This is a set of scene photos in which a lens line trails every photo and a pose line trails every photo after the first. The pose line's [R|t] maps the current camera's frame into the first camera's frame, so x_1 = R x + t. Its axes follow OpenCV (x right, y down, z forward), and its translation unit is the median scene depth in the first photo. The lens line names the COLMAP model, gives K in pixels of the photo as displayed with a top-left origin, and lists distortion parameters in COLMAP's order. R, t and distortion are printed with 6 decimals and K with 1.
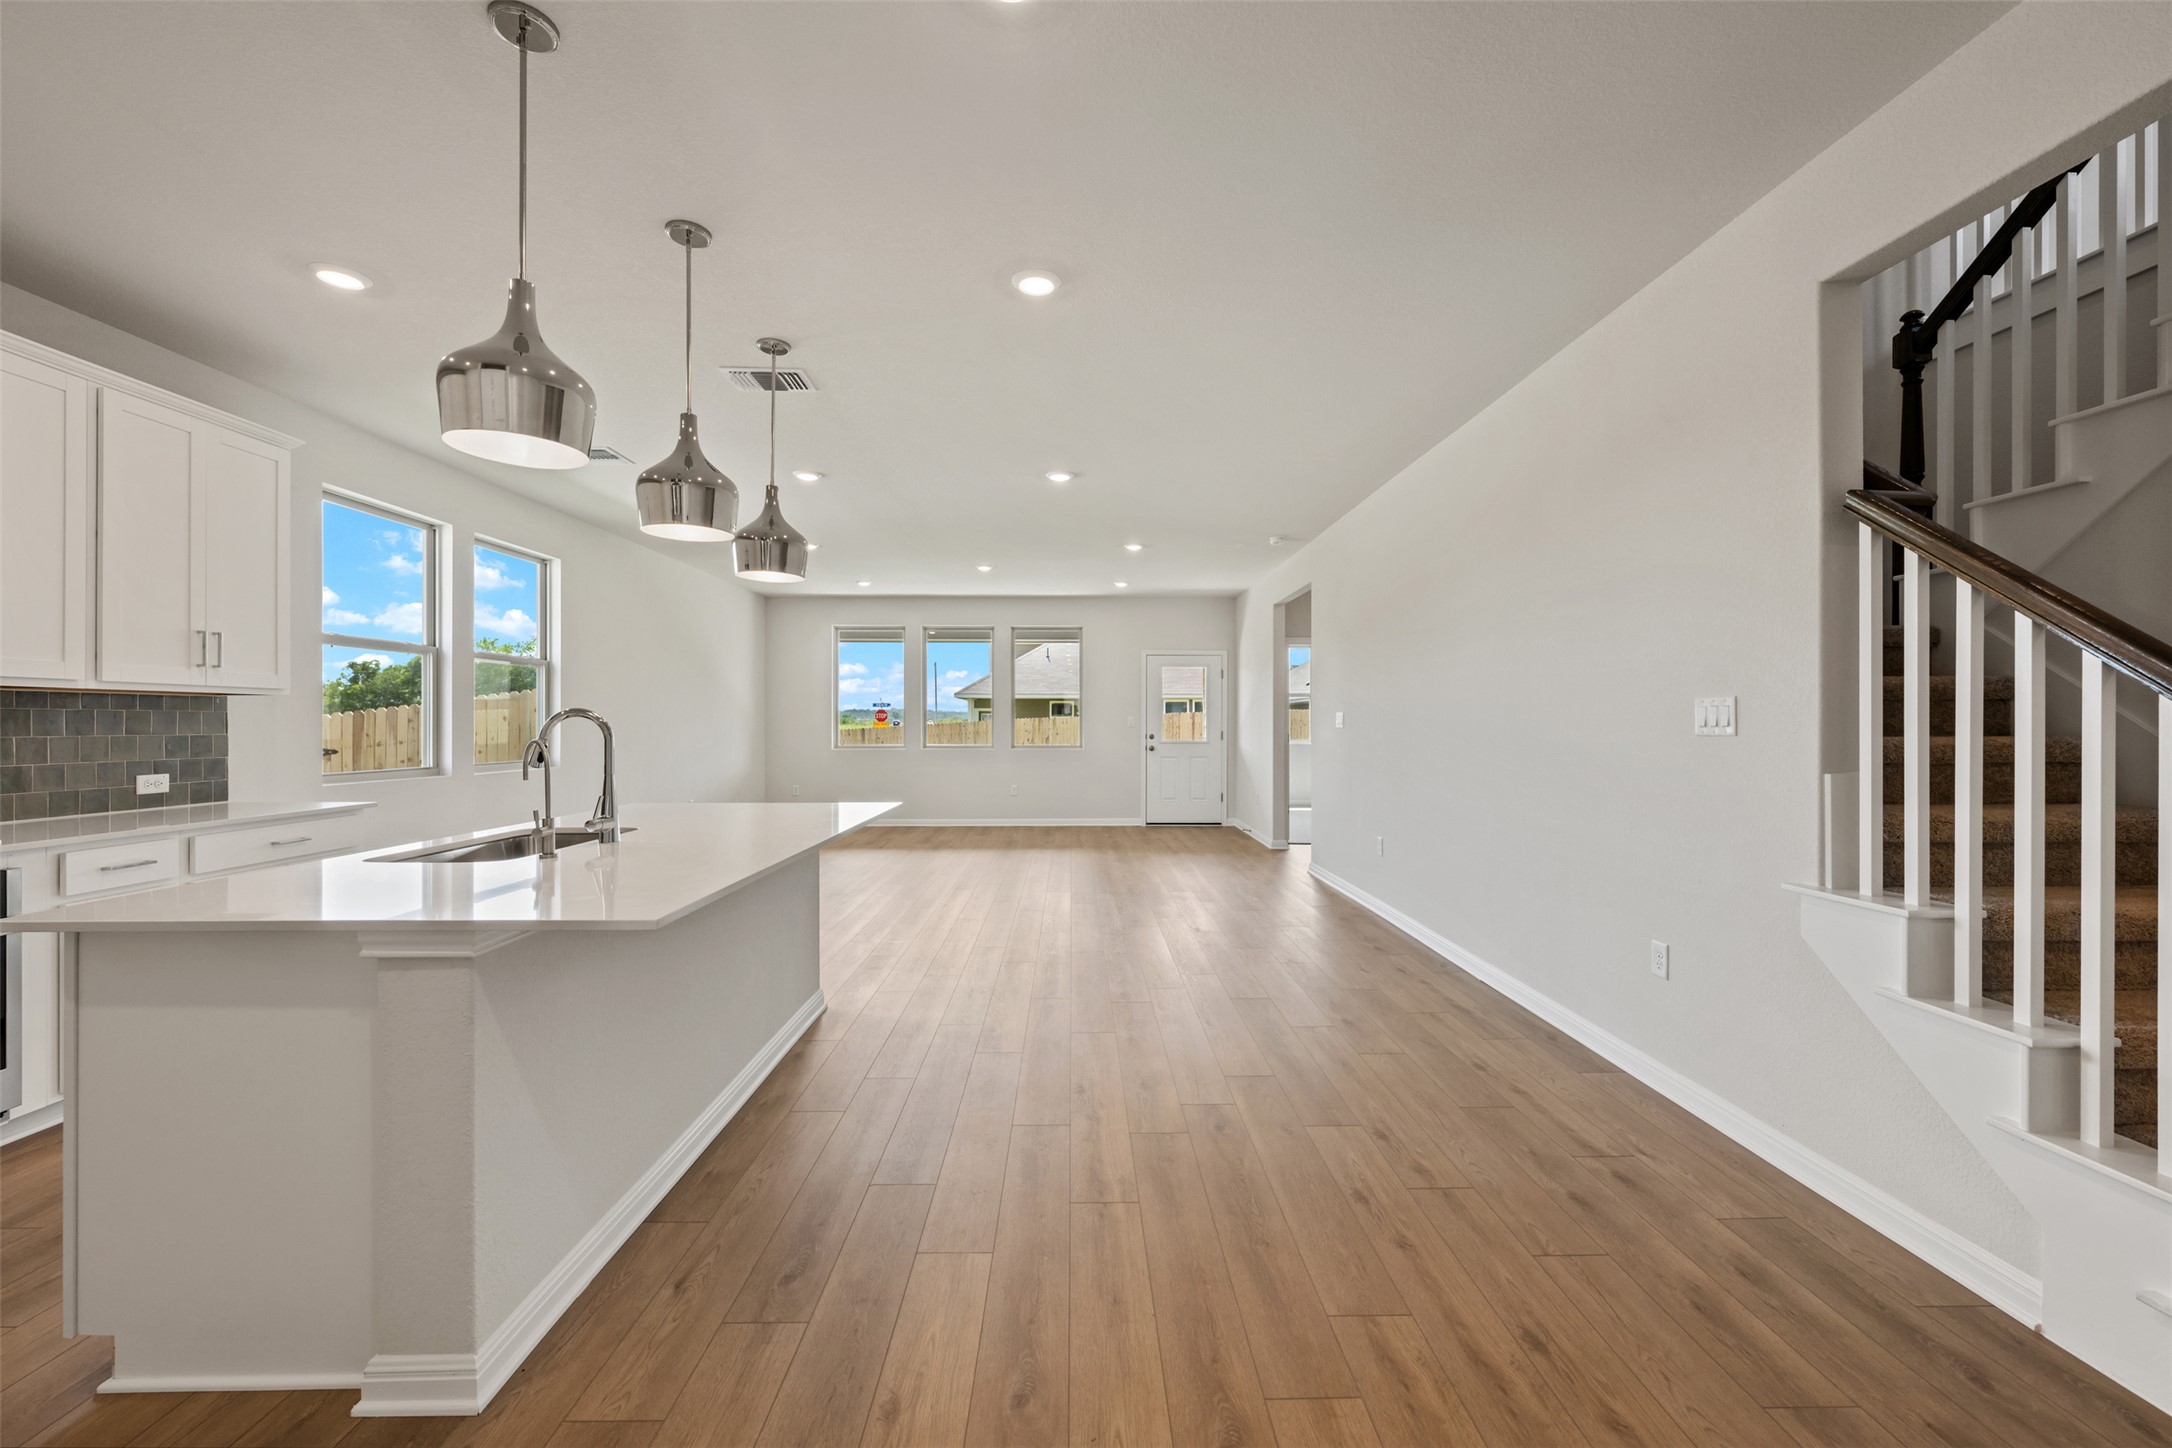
lens RADIAL K [[861.7, 0, 1086.4], [0, 861.7, 718.9], [0, 0, 1]] dist [-0.004059, 0.001364]
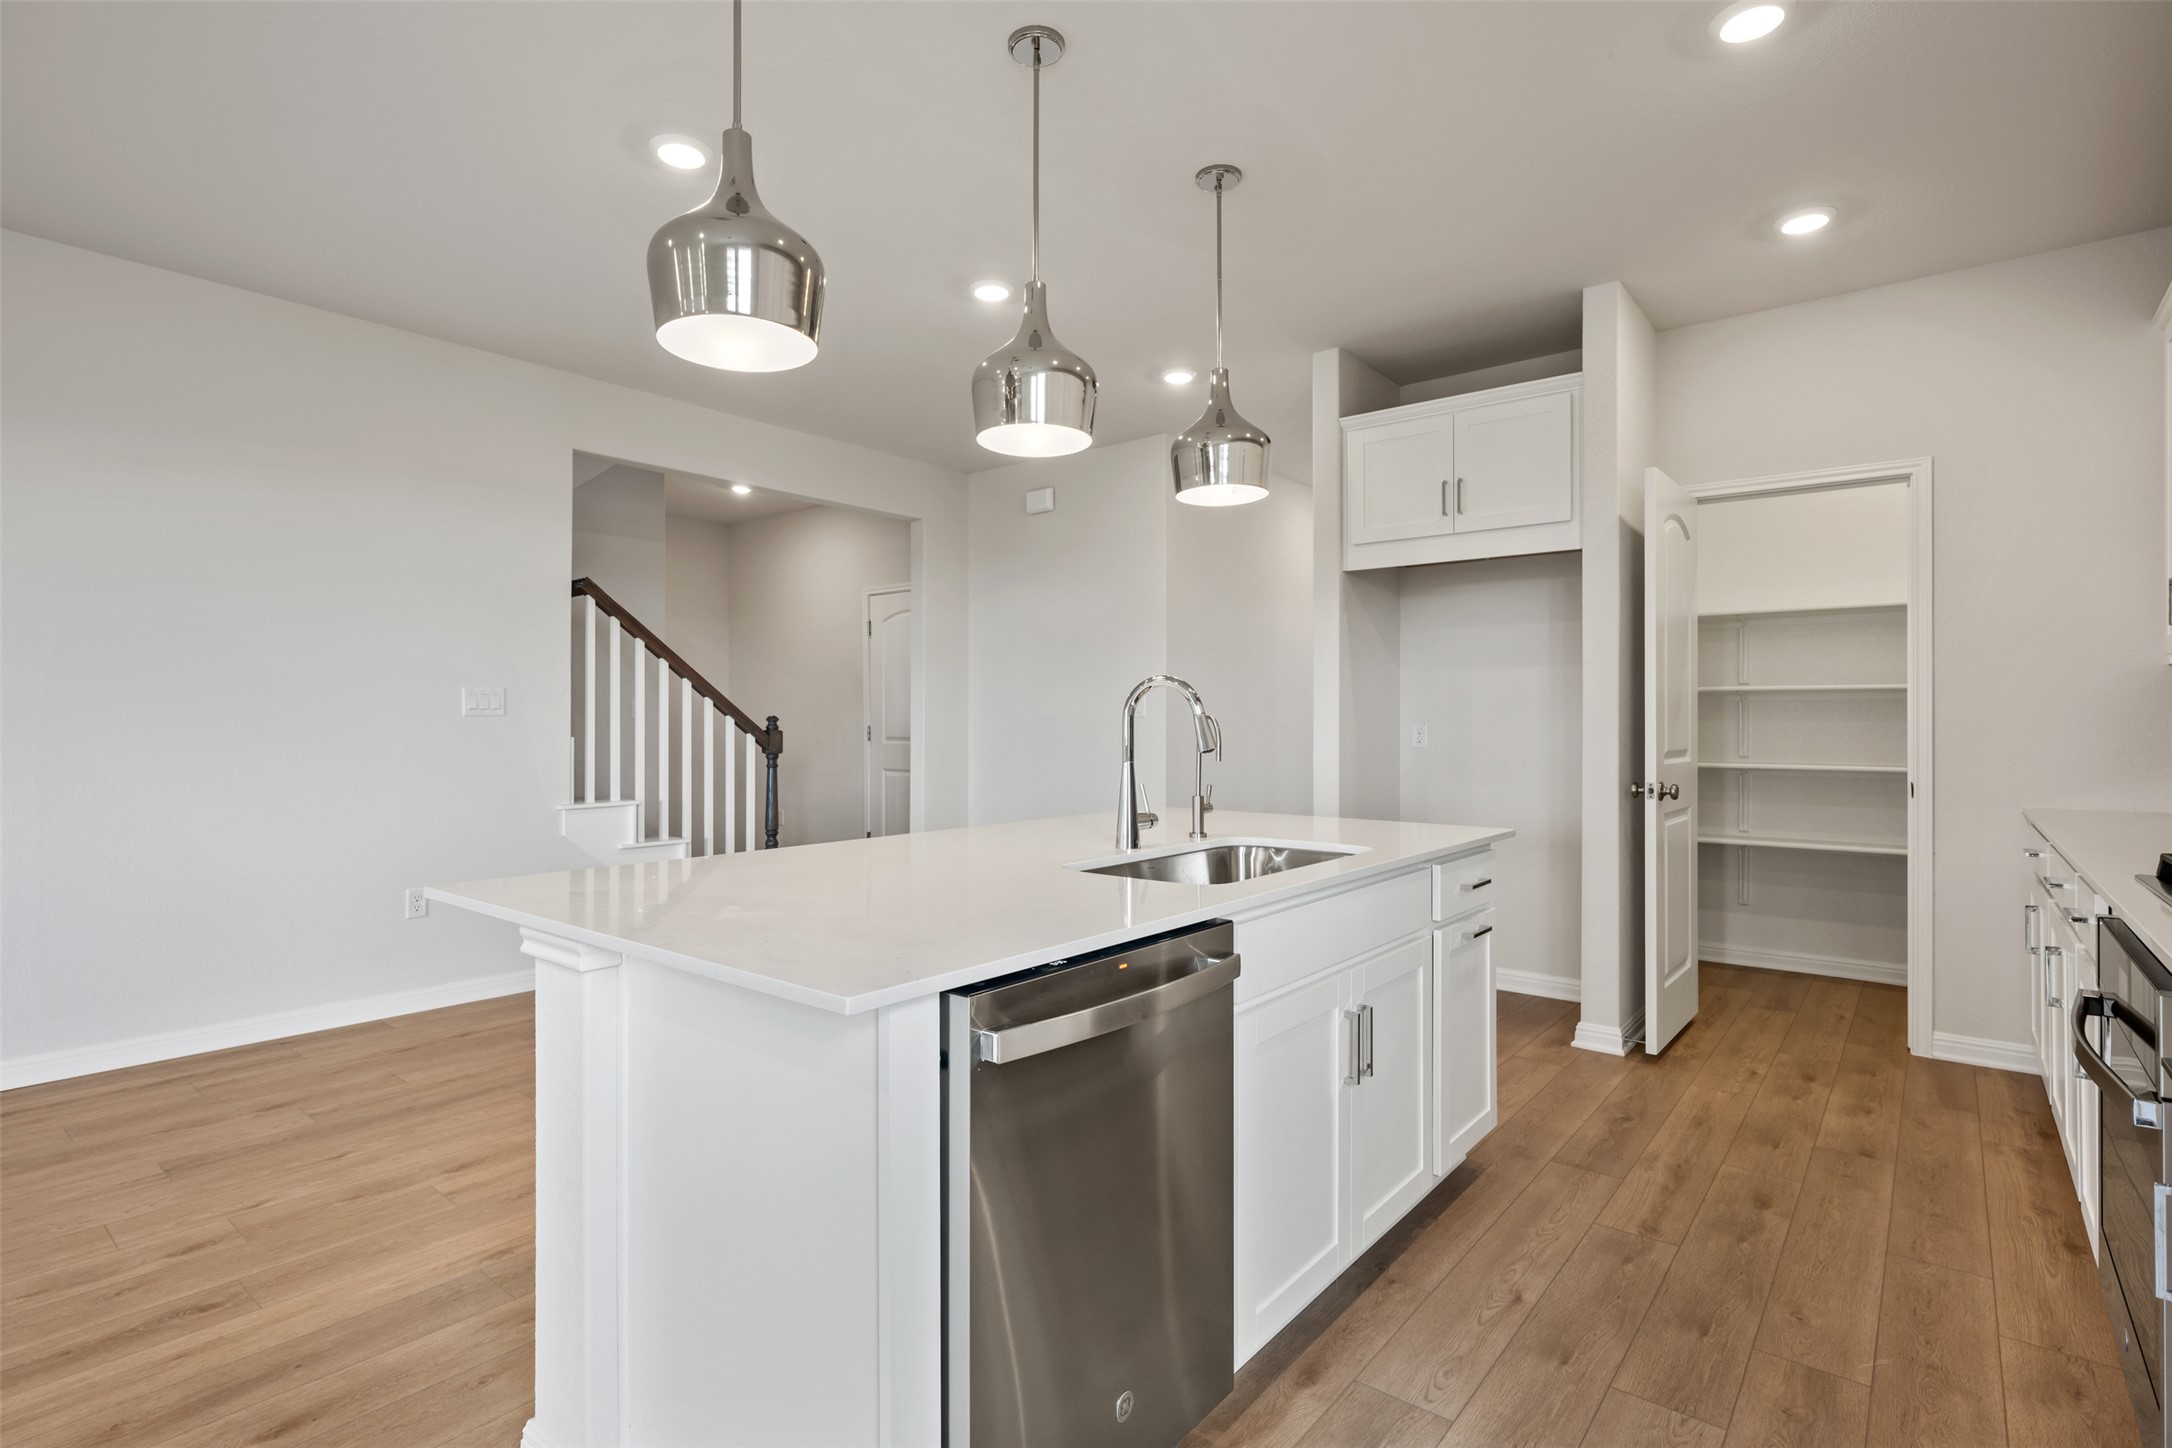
lens RADIAL K [[1054.7, 0, 1085.8], [0, 1054.7, 720.1], [0, 0, 1]] dist [0.000249, 0.001007]
pose [[-0.746463, 0.001108, 0.665426, -0.840243], [-0.003708, 0.999976, -0.005824, 0.024072], [-0.665416, -0.006815, -0.746441, 1.243129]]
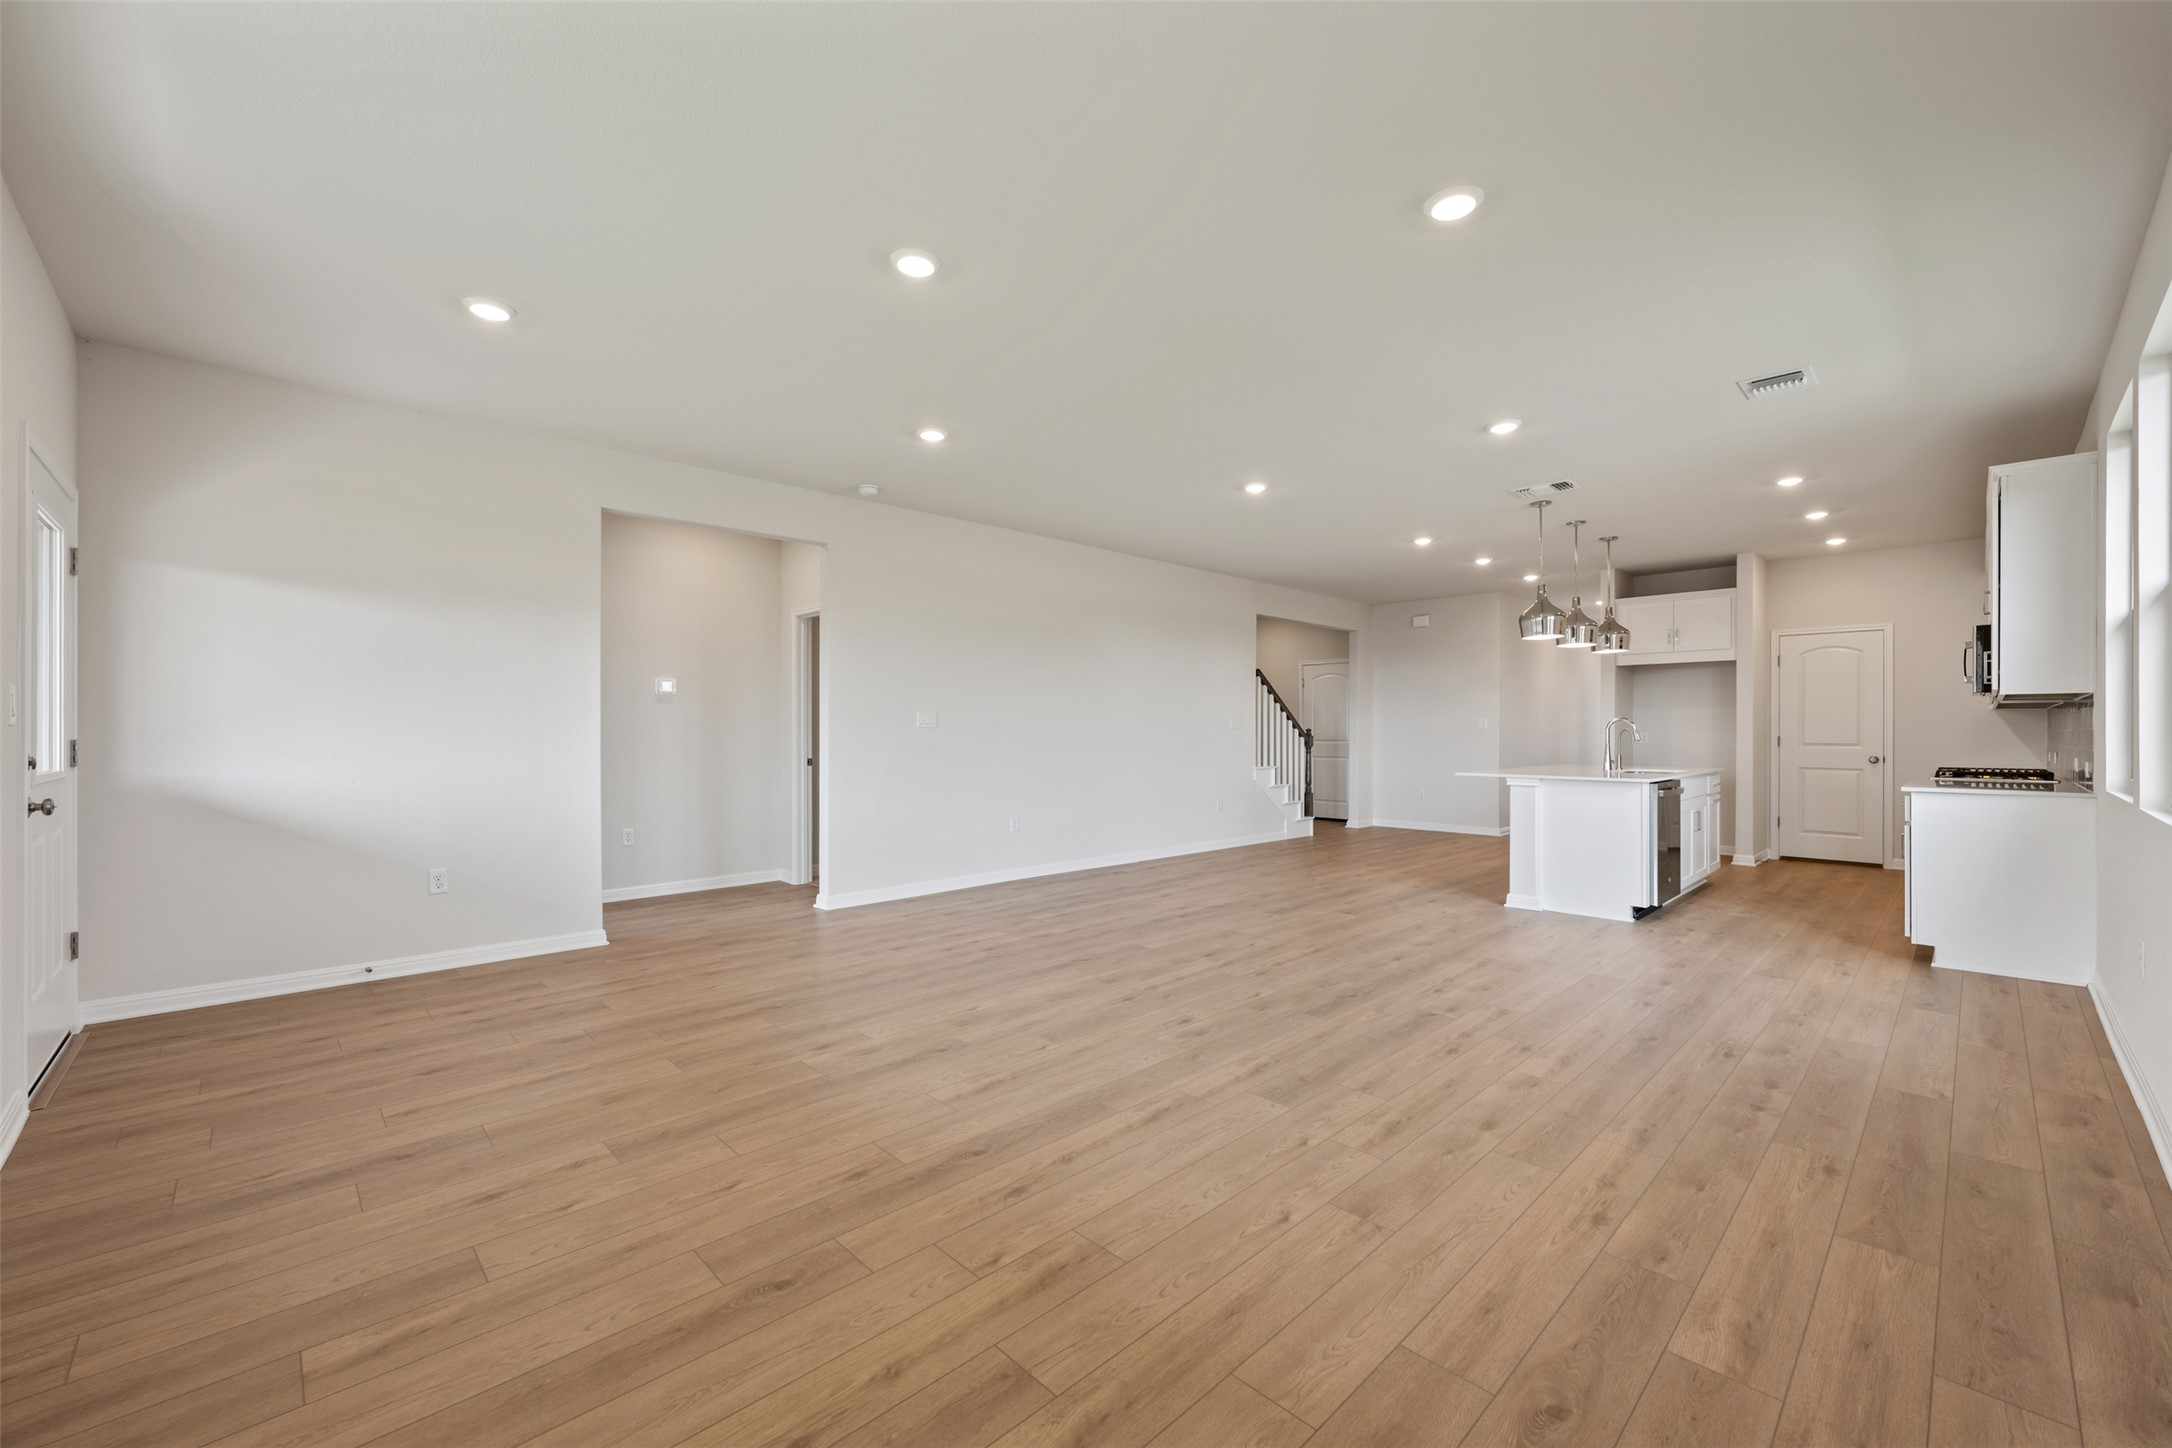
lens RADIAL K [[861.7, 0, 1072.9], [0, 861.7, 741.3], [0, 0, 1]] dist [-0.004059, 0.001364]
pose [[-0.673546, -0.010136, 0.739075, -0.972636], [-0.005251, 0.999946, 0.008928, 0.029934], [-0.739126, 0.002133, -0.673563, 2.760459]]
